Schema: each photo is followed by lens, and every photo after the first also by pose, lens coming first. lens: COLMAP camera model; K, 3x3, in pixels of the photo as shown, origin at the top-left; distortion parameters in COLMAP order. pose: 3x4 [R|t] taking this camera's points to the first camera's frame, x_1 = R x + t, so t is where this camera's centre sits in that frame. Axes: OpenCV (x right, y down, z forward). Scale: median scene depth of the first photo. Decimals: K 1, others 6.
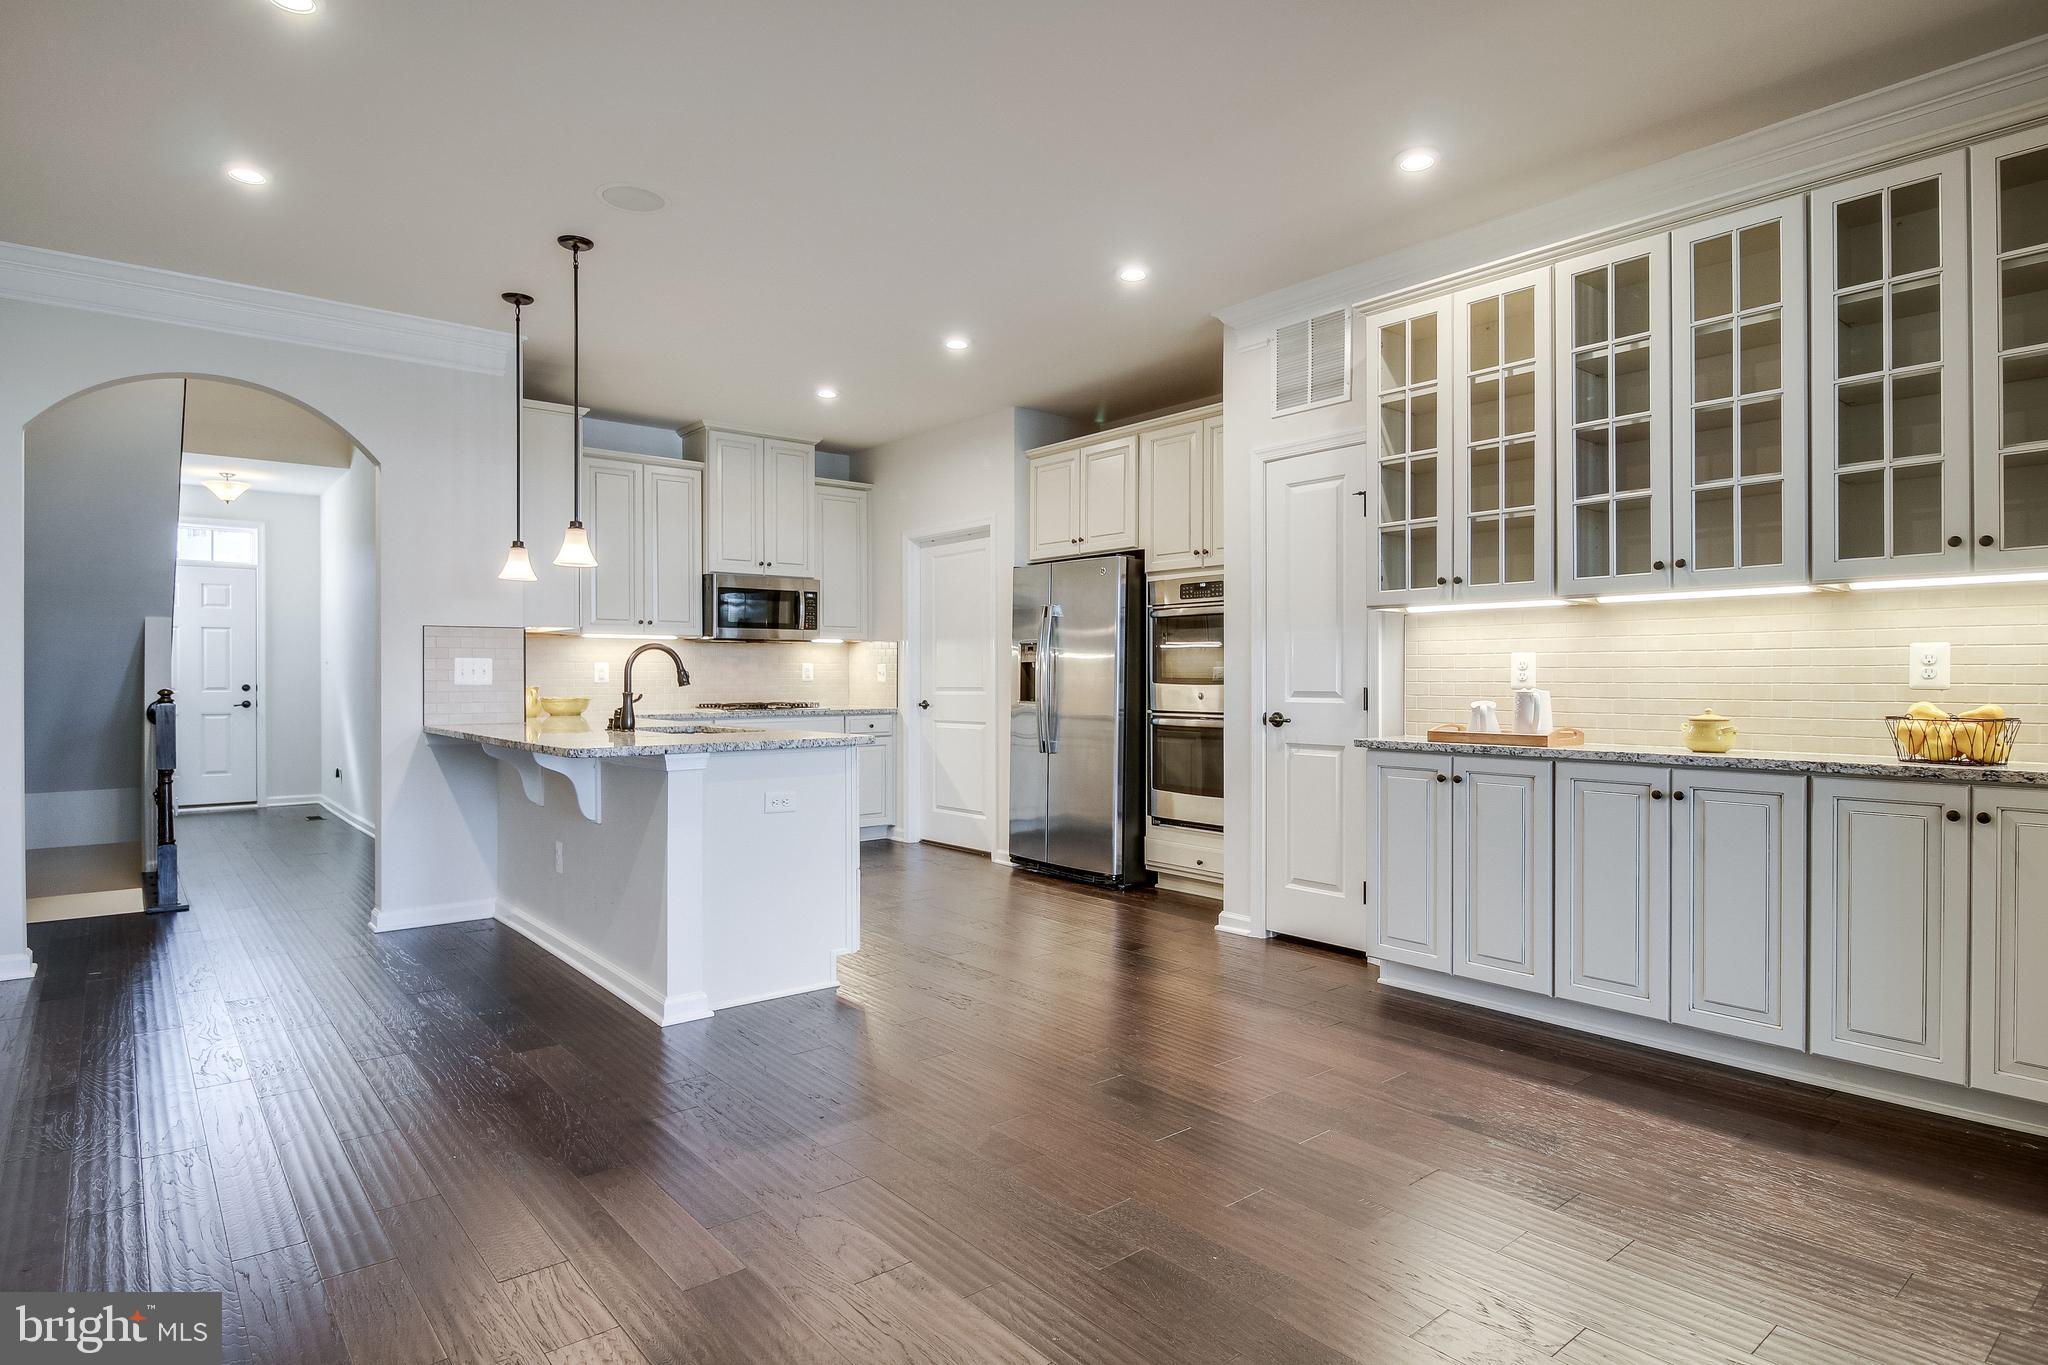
lens RADIAL K [[1108.0, 0, 1045.0], [0, 1108.0, 684.5], [0, 0, 1]] dist [-0.005316, -0.000346]
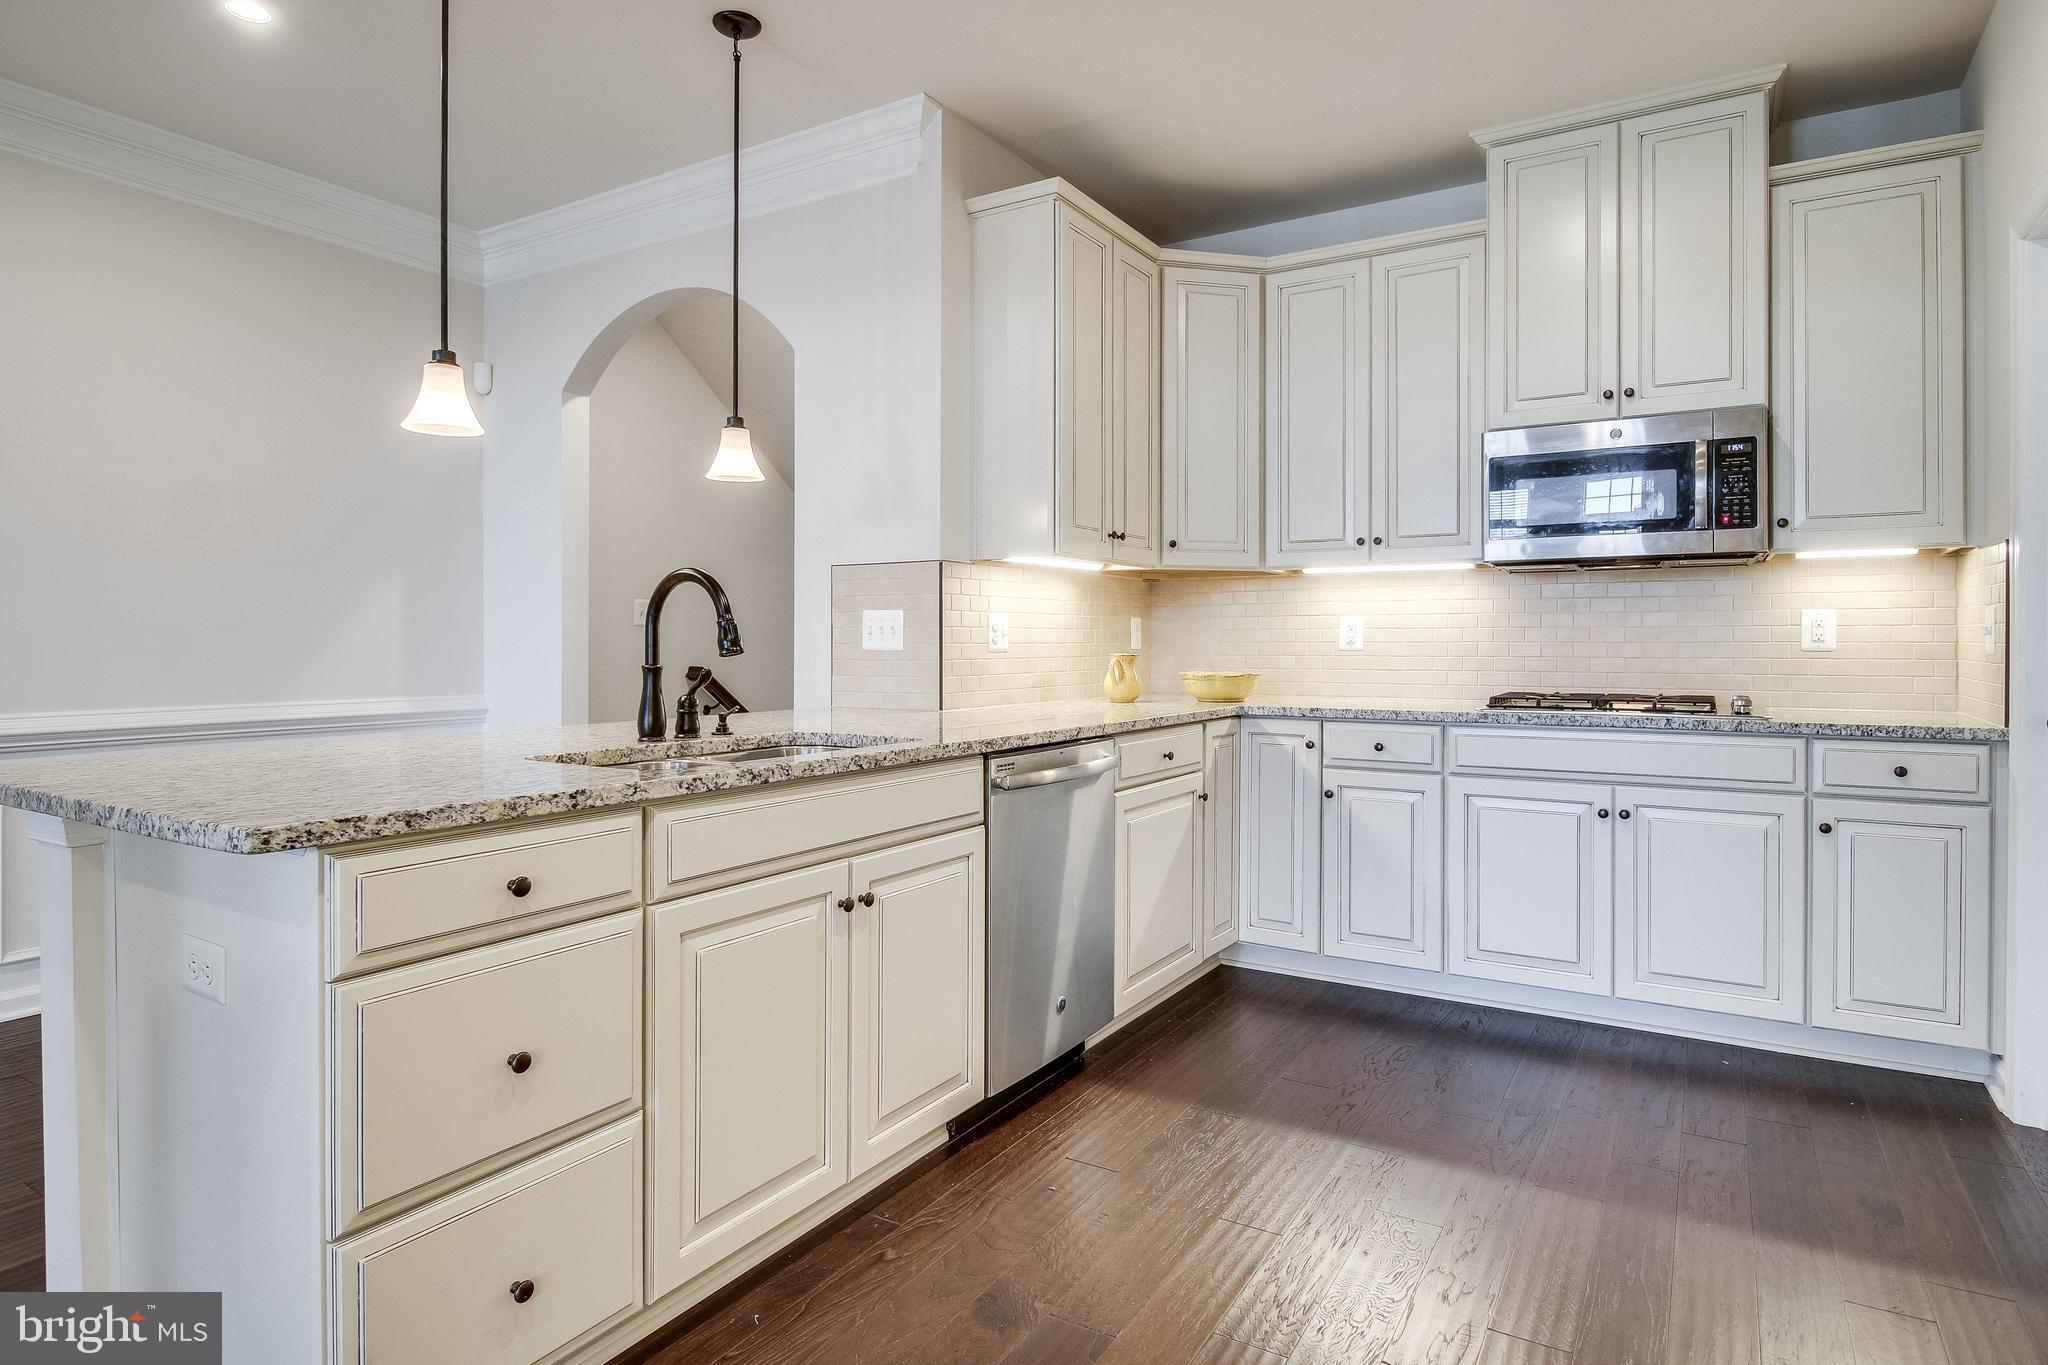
lens RADIAL K [[1108.0, 0, 1041.5], [0, 1108.0, 648.3], [0, 0, 1]] dist [-0.005316, -0.000346]
pose [[0.322395, 0.007534, -0.946575, 0.127824], [-0.007809, 0.999955, 0.005299, -0.004626], [0.946573, 0.005683, 0.322439, 0.768663]]
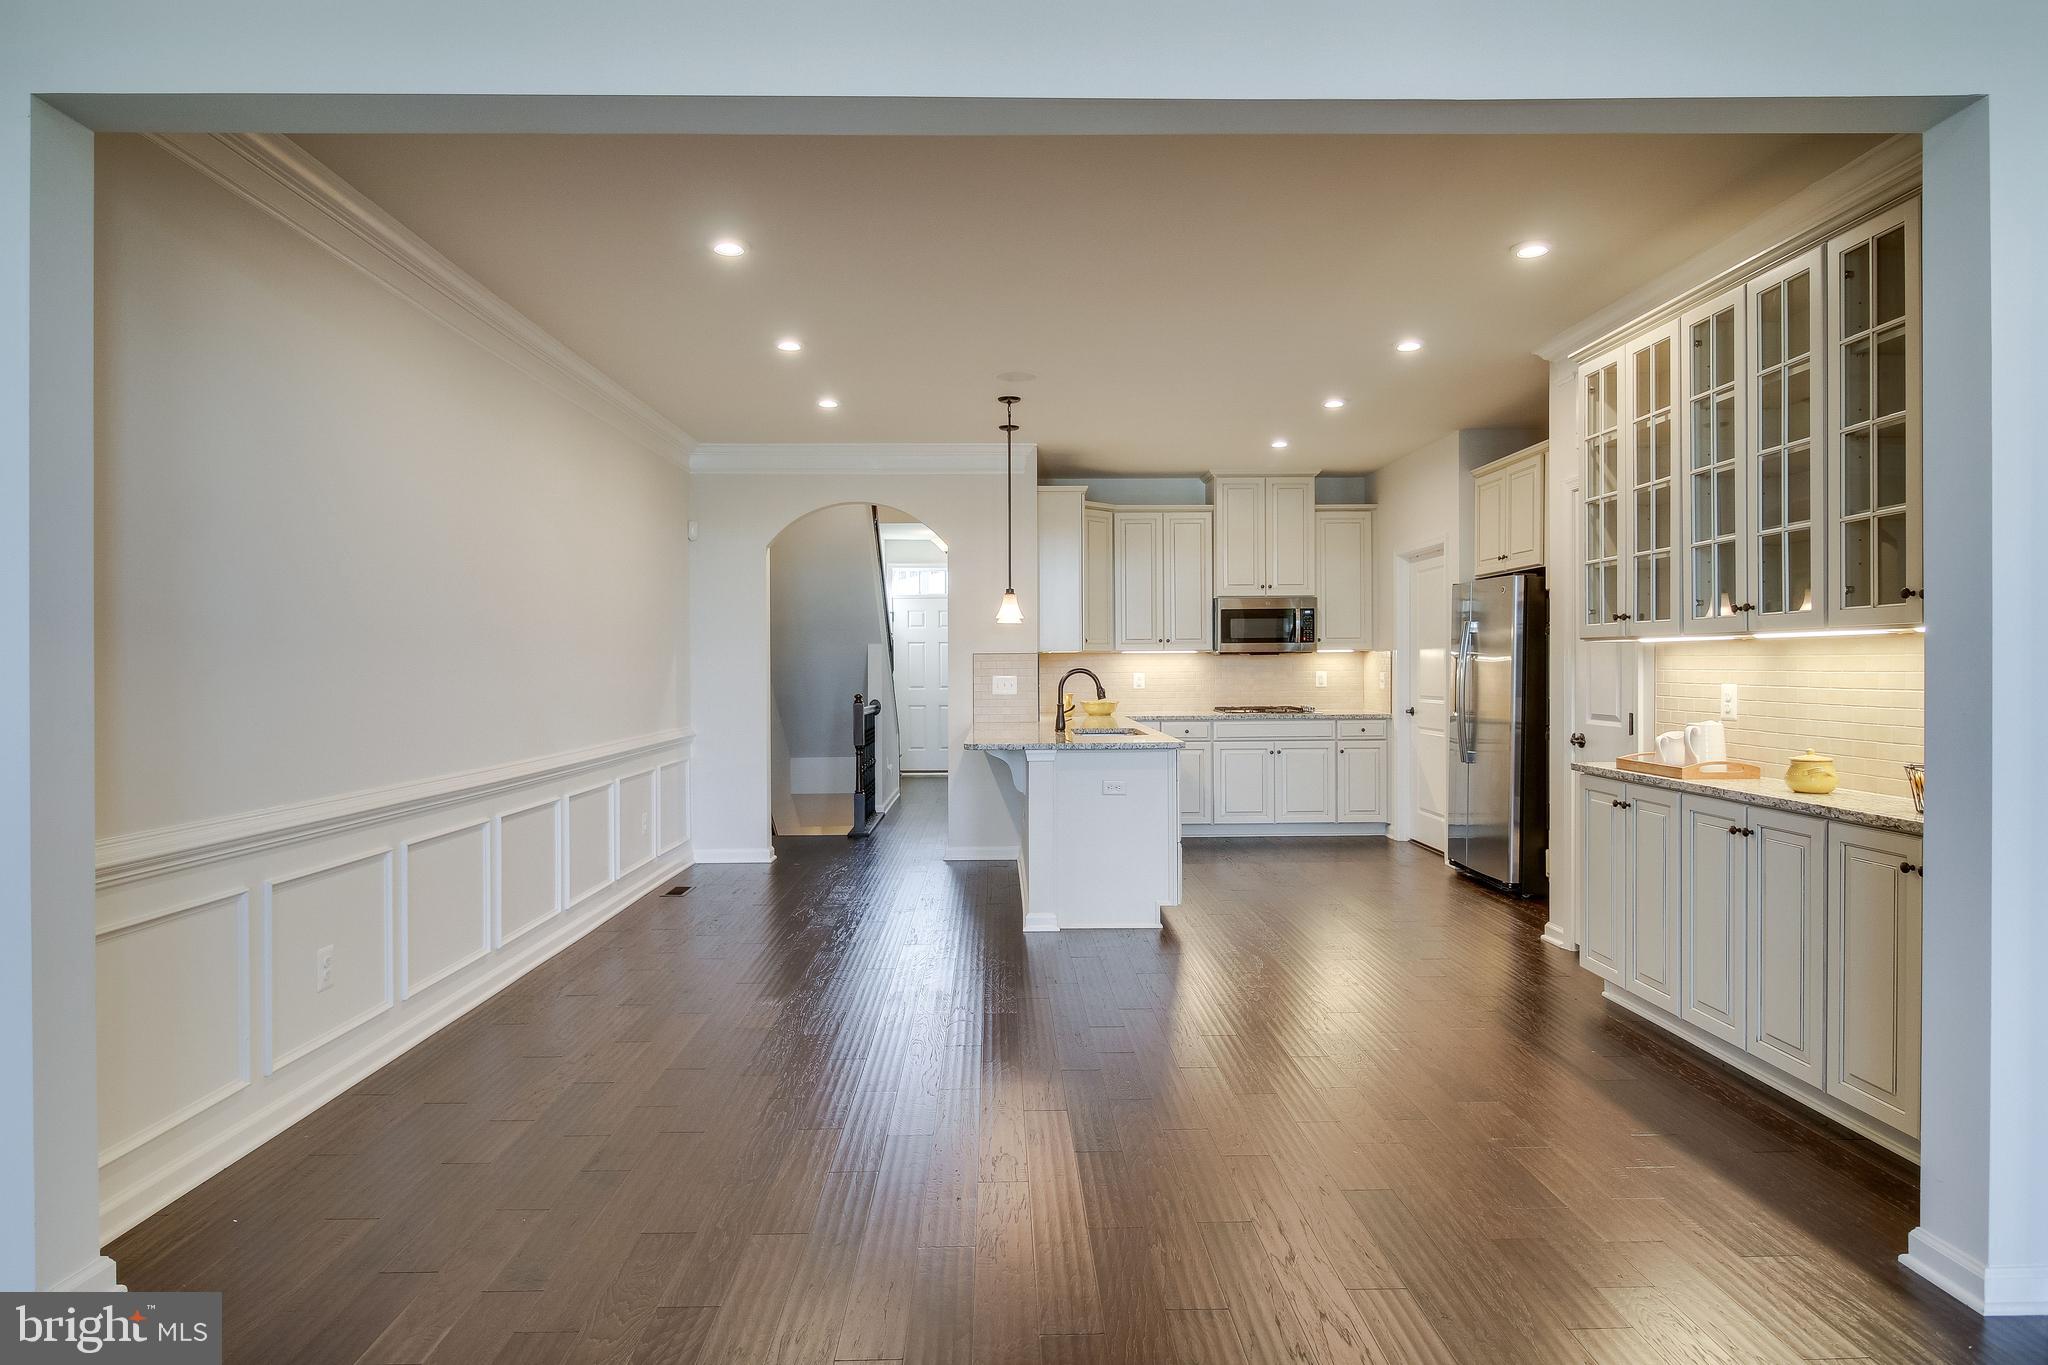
lens RADIAL K [[1210.9, 0, 1018.3], [0, 1210.9, 669.8], [0, 0, 1]] dist [-0.000641, -0.000206]
pose [[0.773579, 0.000319, -0.633700, 0.423095], [0.000321, 1.000000, 0.000895, -0.028859], [0.633700, -0.000896, 0.773579, -0.168005]]
